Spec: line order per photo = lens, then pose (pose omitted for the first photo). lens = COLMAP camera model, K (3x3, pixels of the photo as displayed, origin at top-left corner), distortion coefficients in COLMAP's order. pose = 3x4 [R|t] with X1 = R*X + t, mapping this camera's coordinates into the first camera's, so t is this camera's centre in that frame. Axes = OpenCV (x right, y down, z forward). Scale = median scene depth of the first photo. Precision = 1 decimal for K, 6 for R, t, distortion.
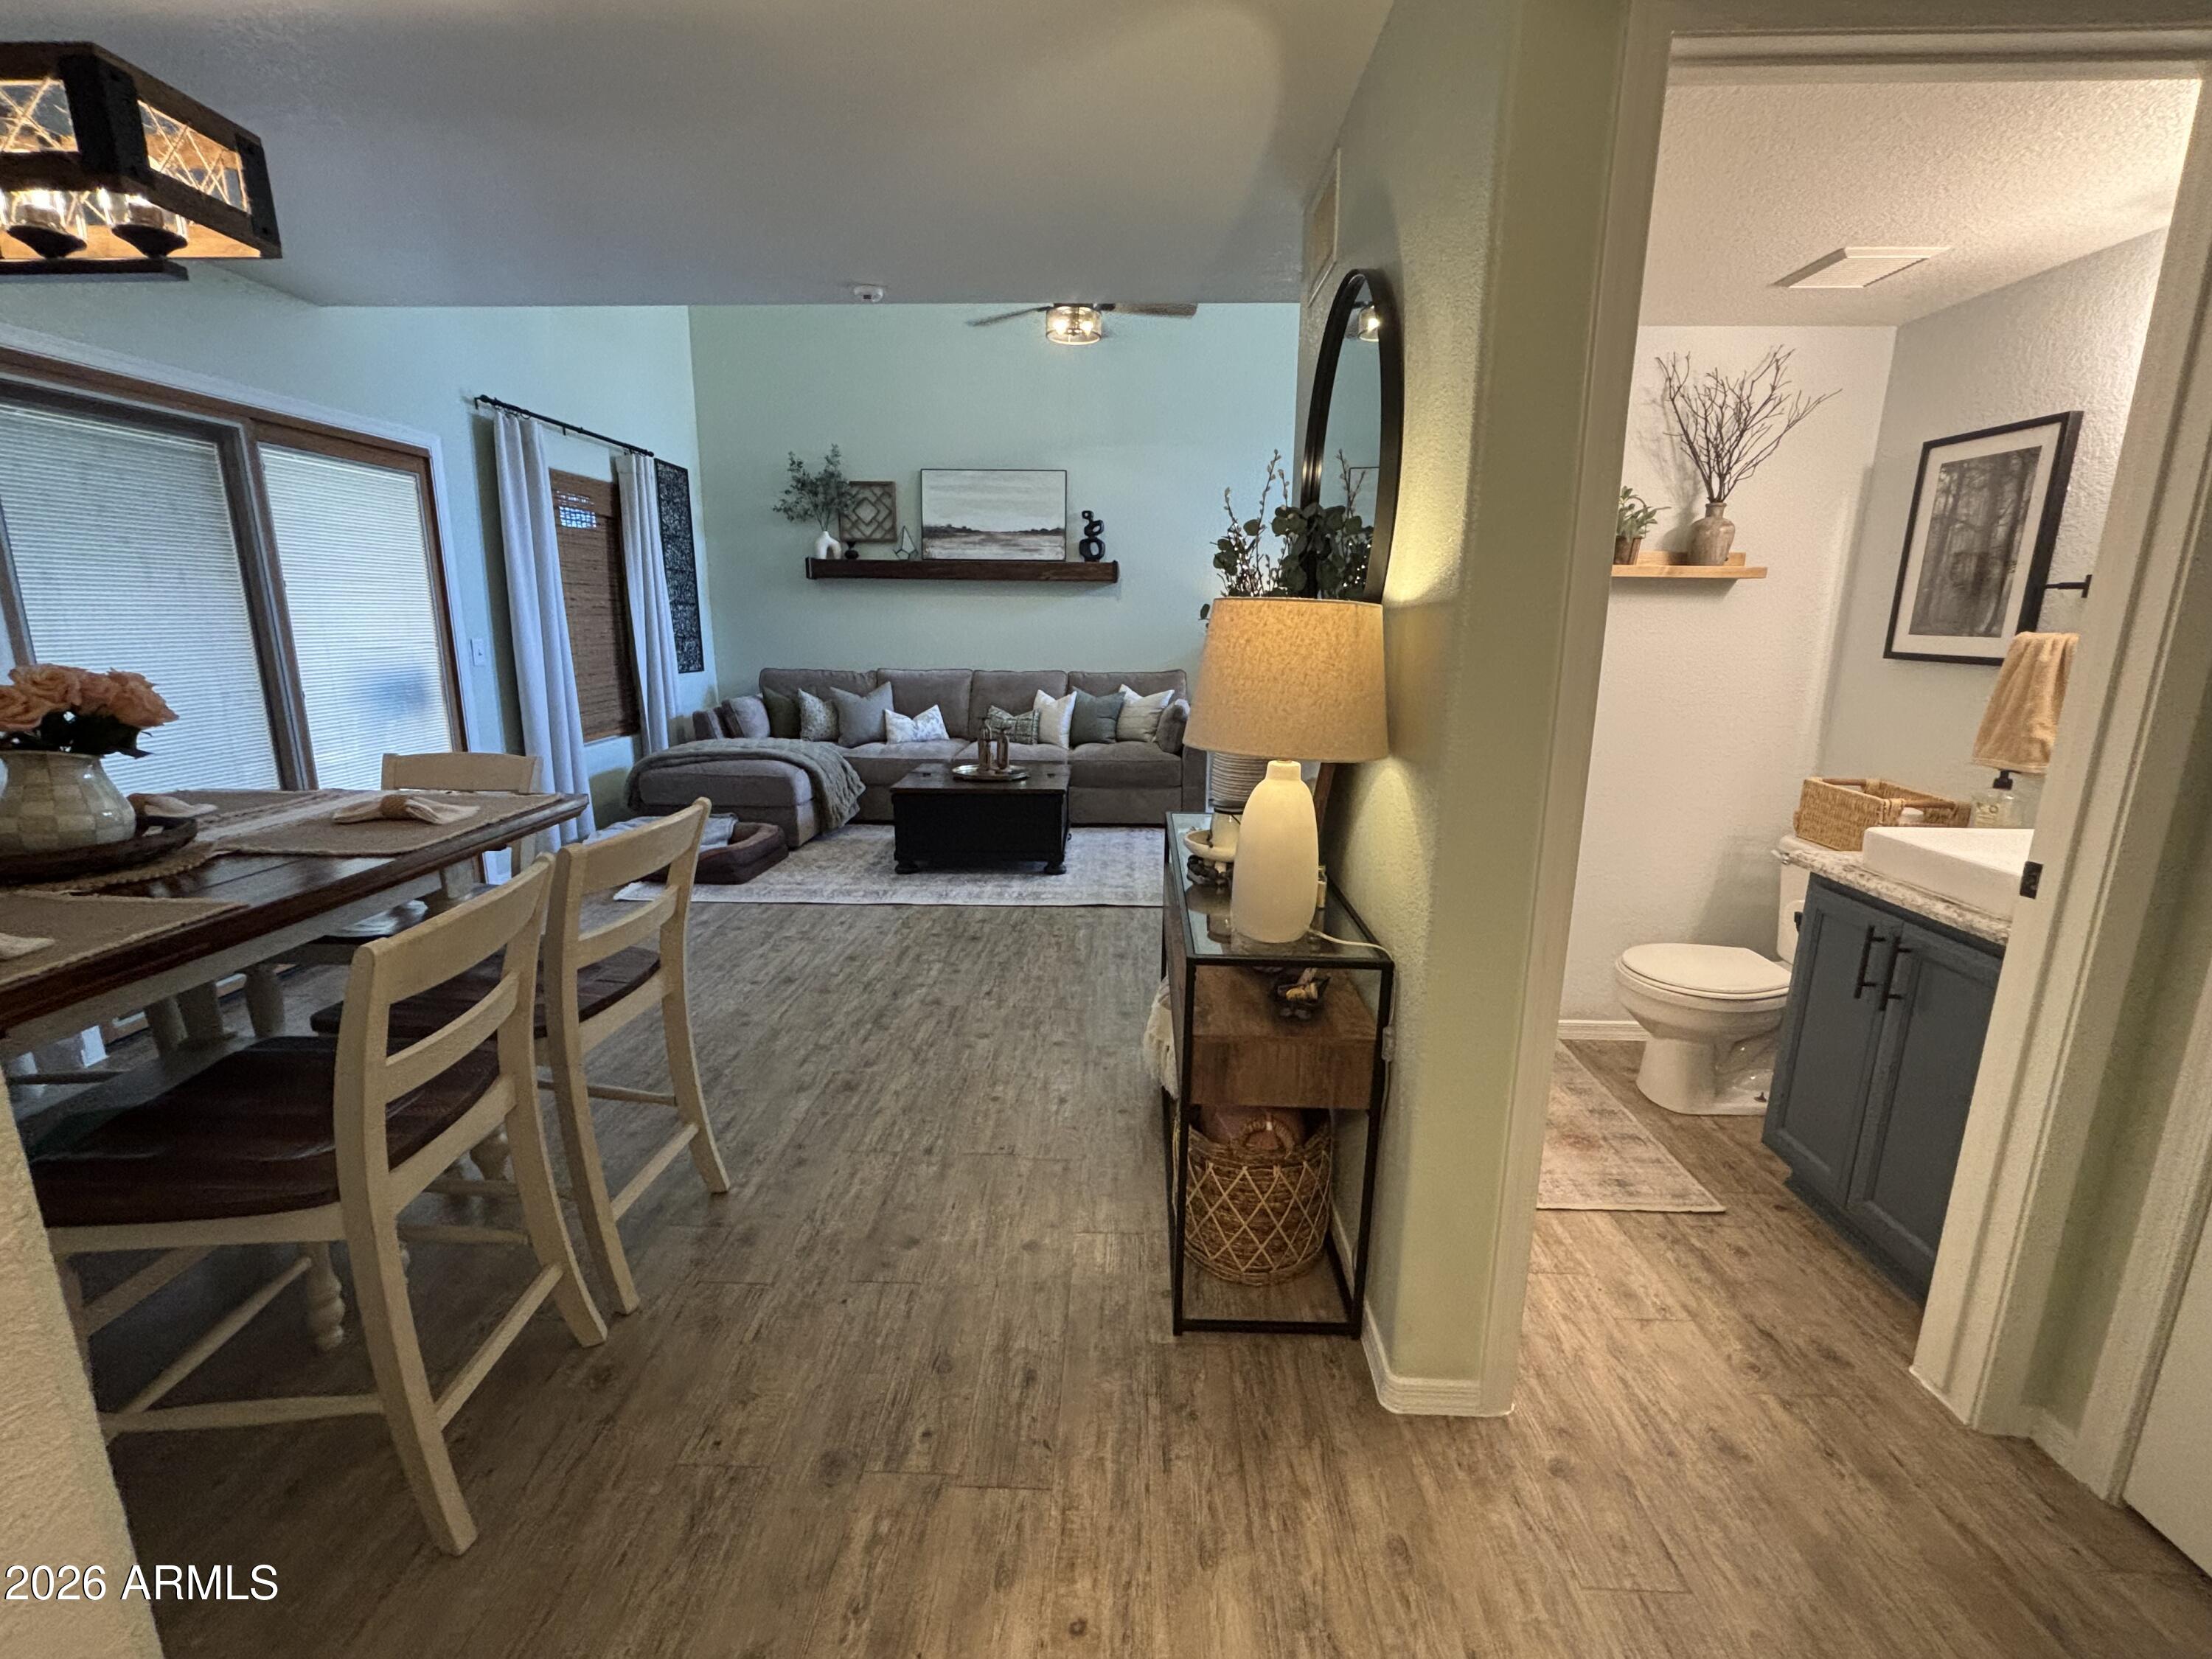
lens RADIAL K [[955.3, 0, 1106.0], [0, 955.3, 829.5], [0, 0, 1]] dist [-0.002457, 0.001331]
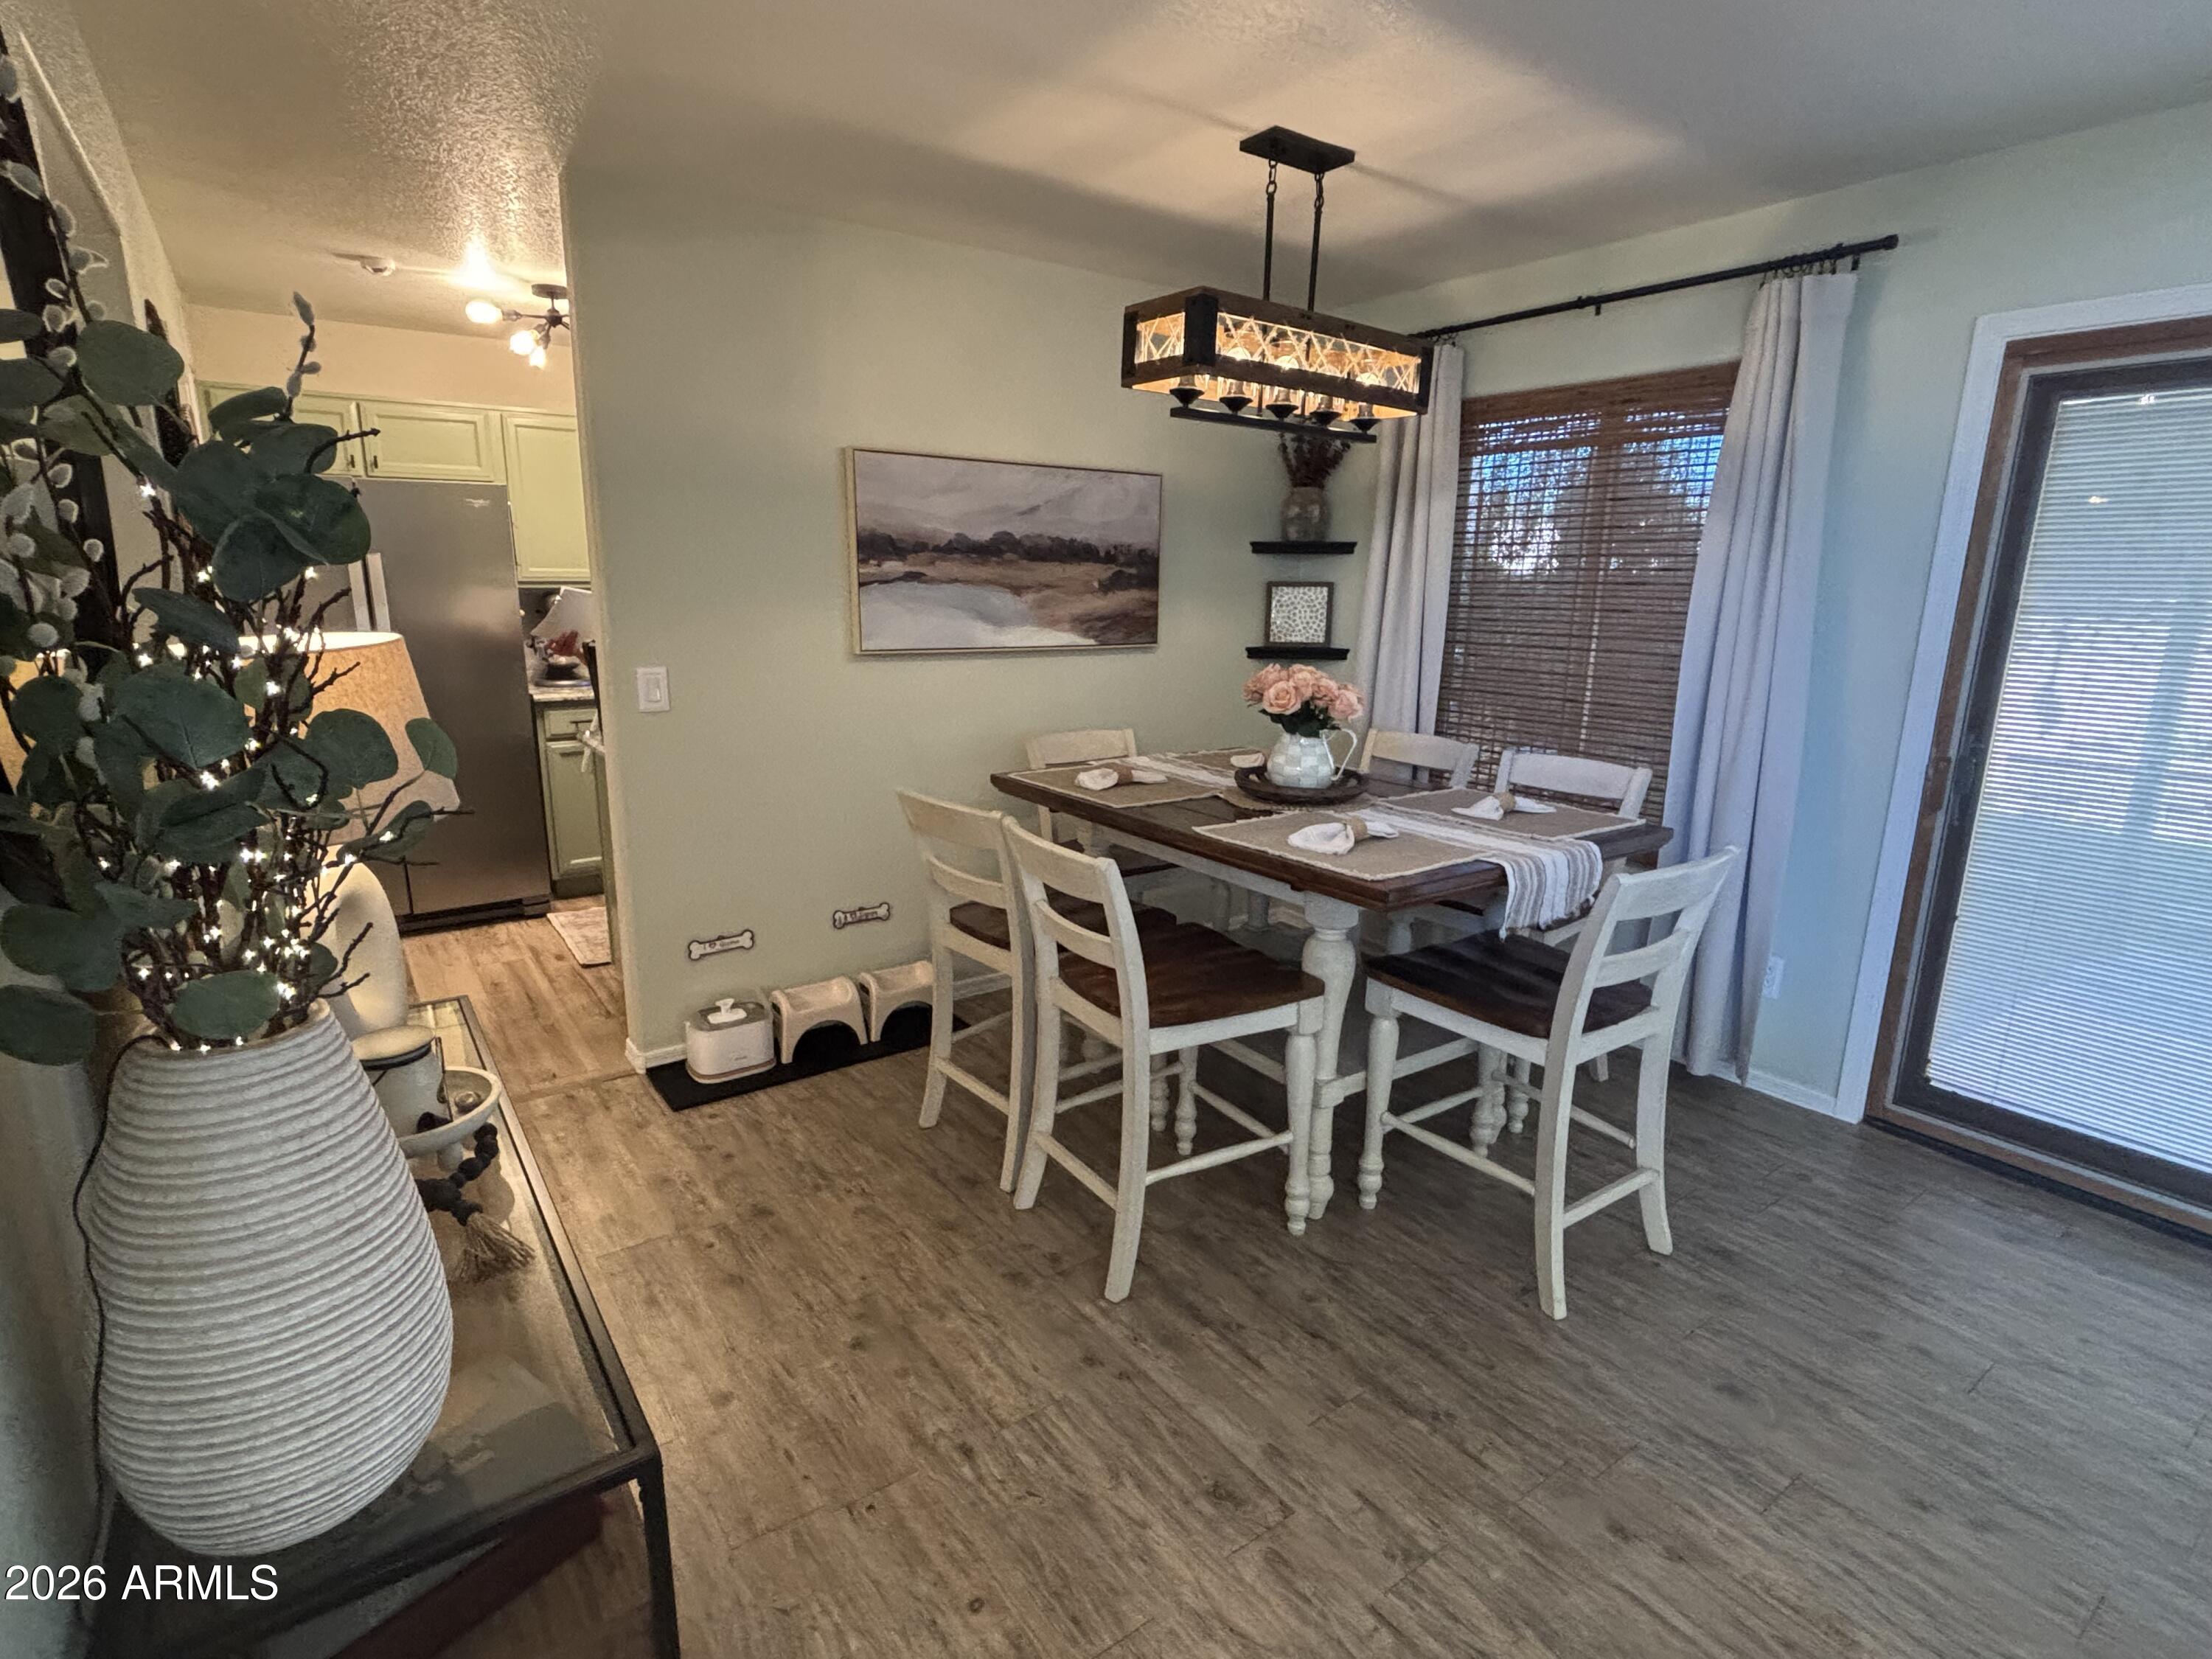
lens RADIAL K [[1106.7, 0, 1106.0], [0, 1106.7, 829.5], [0, 0, 1]] dist [0.004197, -0.000944]
pose [[-0.793485, 0.116360, -0.597363, 0.056153], [-0.154444, 0.910920, 0.382587, -0.136990], [0.588667, 0.395836, -0.704829, 0.529928]]
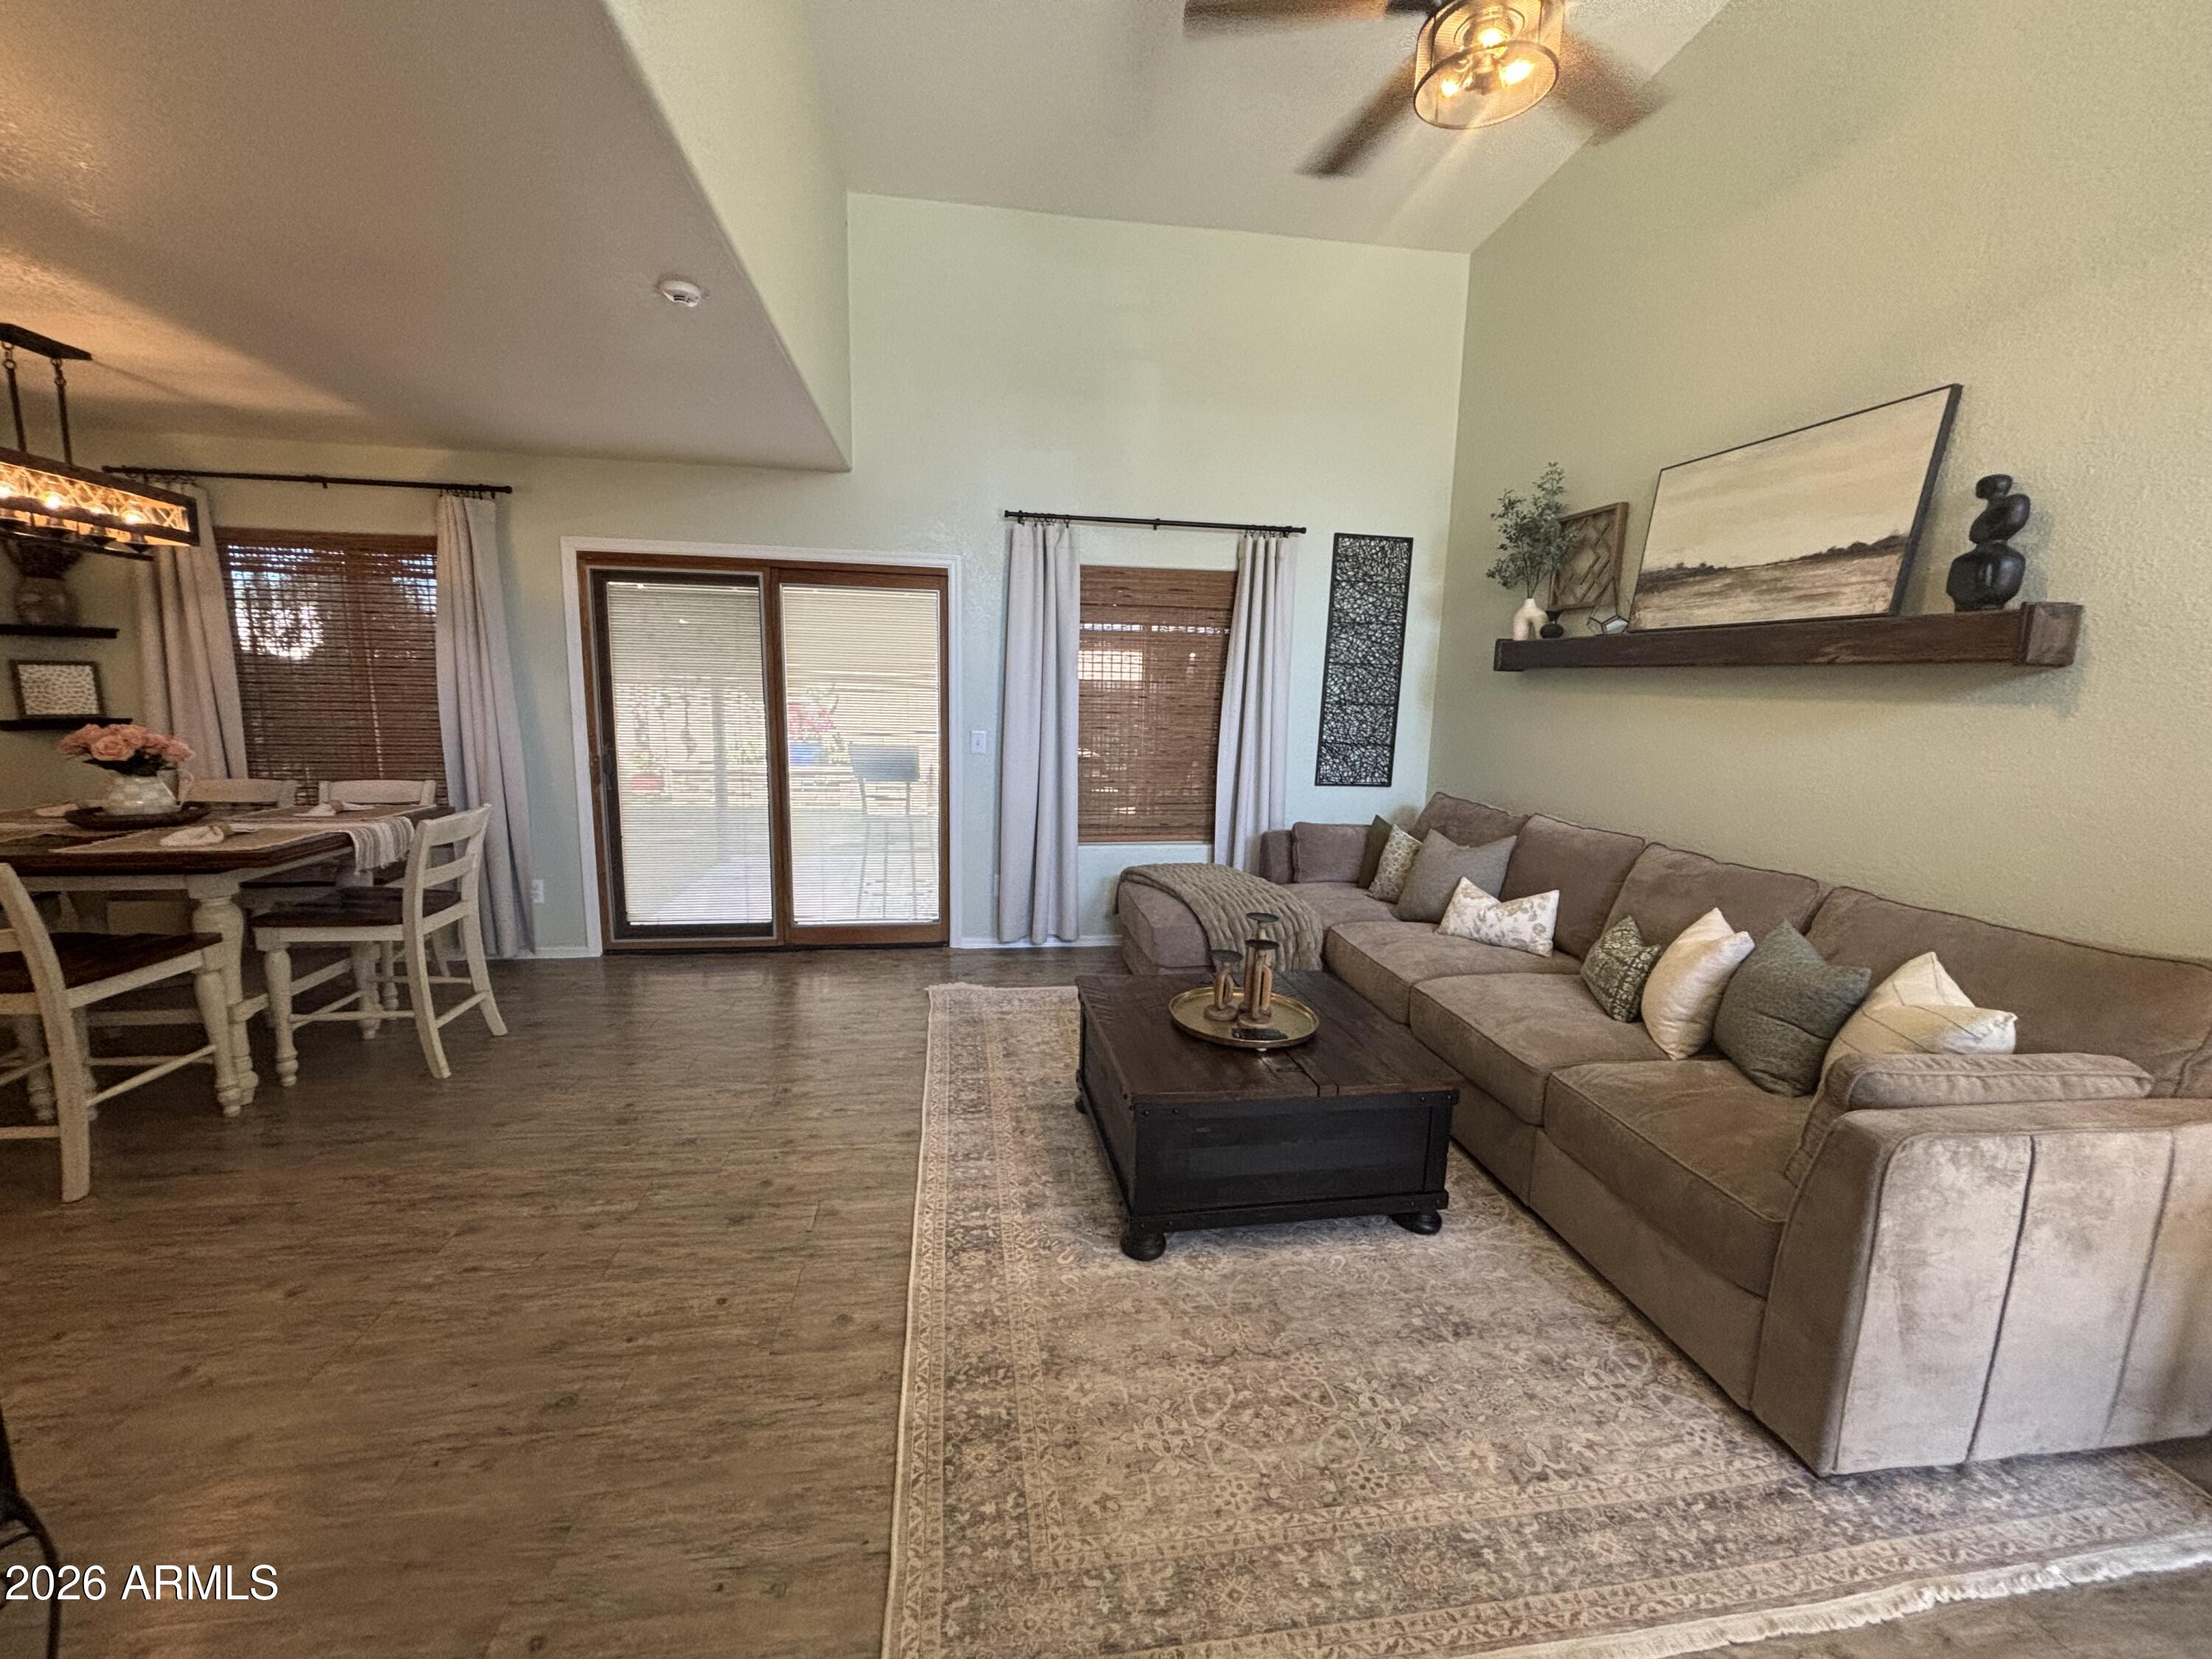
lens RADIAL K [[891.4, 0, 1106.0], [0, 891.4, 829.5], [0, 0, 1]] dist [-0.018661, 0.005871]
pose [[0.190004, 0.154697, -0.969519, 0.271285], [-0.239104, 0.965066, 0.107127, -0.159013], [0.952223, 0.211462, 0.220355, 0.637773]]
